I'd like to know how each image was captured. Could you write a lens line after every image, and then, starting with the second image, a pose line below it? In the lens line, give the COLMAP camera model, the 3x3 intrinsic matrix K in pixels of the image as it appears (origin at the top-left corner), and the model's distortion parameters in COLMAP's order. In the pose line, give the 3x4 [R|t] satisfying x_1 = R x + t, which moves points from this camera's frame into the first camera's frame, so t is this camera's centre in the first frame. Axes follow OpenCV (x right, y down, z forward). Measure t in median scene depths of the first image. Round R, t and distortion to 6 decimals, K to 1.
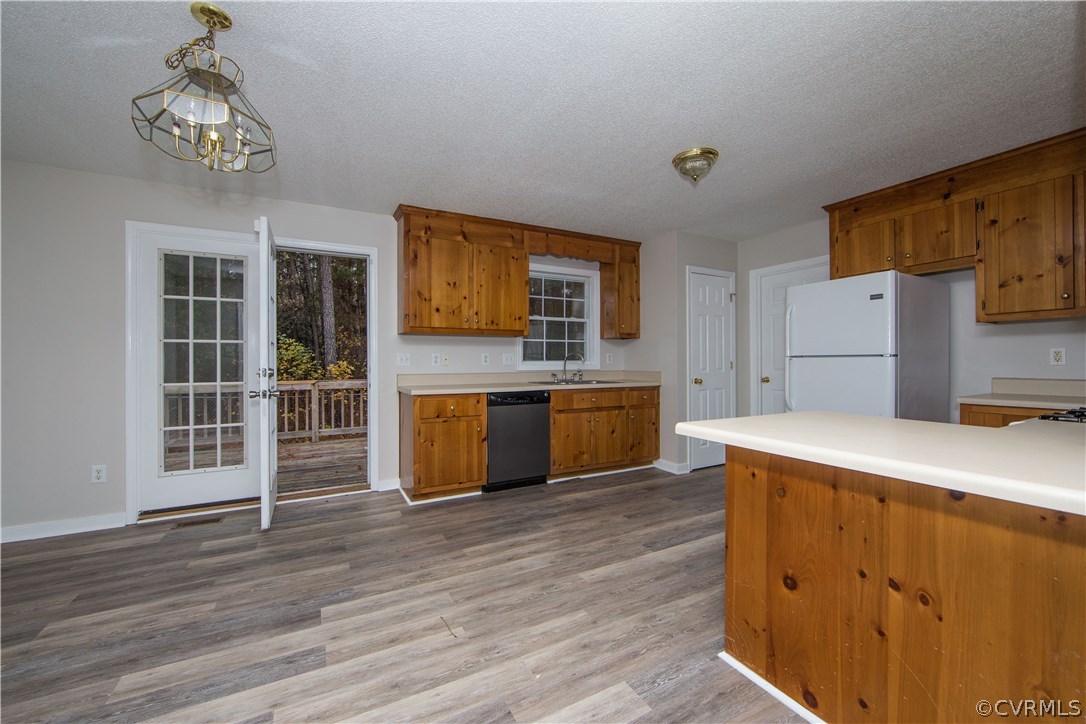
lens RADIAL K [[426.3, 0, 543.0], [0, 426.3, 362.0], [0, 0, 1]] dist [-0.013588, 0.003369]
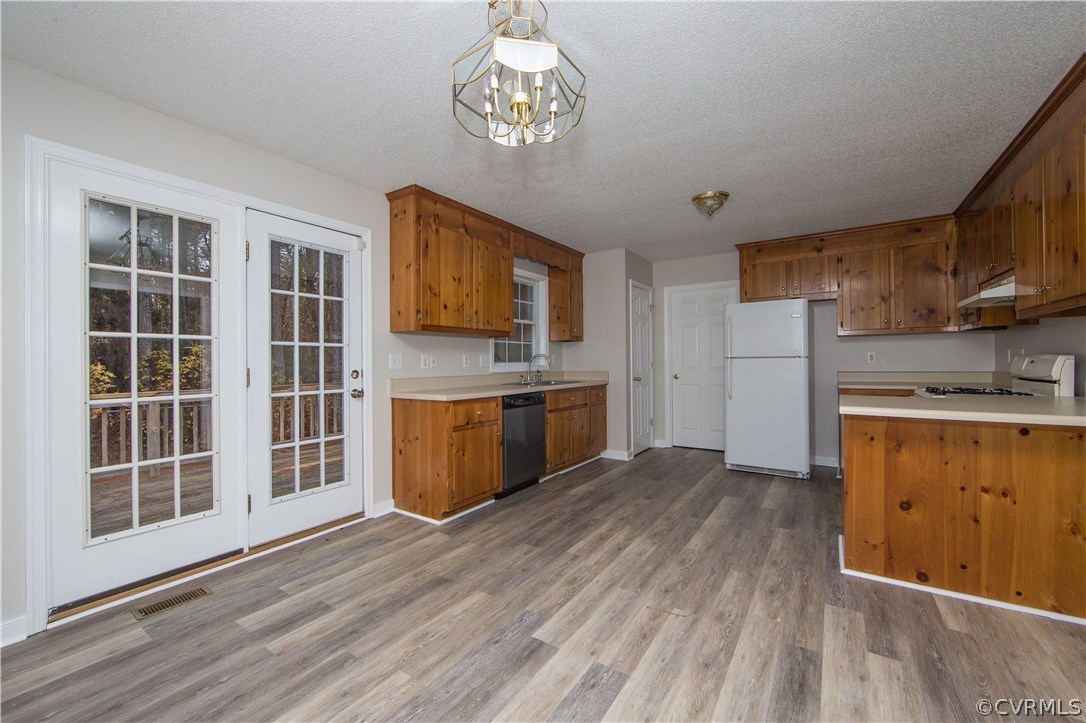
lens RADIAL K [[431.8, 0, 536.0], [0, 431.8, 360.7], [0, 0, 1]] dist [-0.013852, 0.003698]
pose [[0.886817, -0.003768, 0.462106, -0.555207], [0.007029, 0.999961, -0.005336, -0.001049], [-0.462067, 0.007980, 0.886809, 0.103936]]
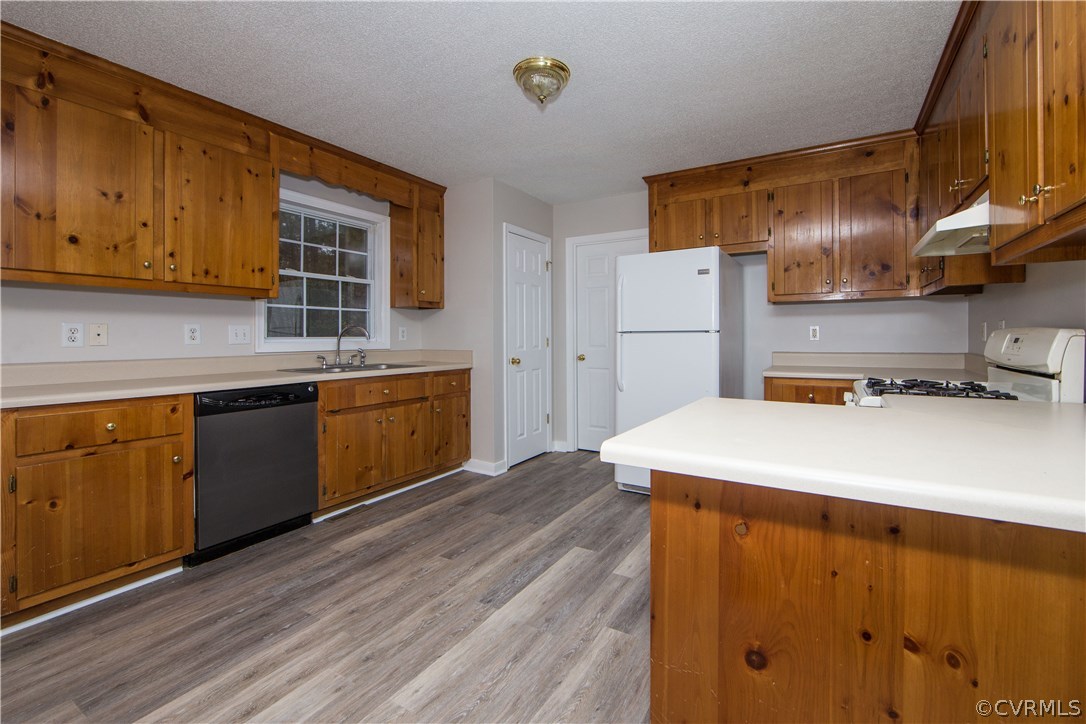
lens RADIAL K [[453.5, 0, 575.3], [0, 453.5, 336.4], [0, 0, 1]] dist [-0.016363, 0.004149]
pose [[0.844642, 0.000368, 0.535332, -0.023157], [0.002198, 0.999989, -0.004156, -0.000008], [-0.535327, 0.004687, 0.844632, 0.229250]]
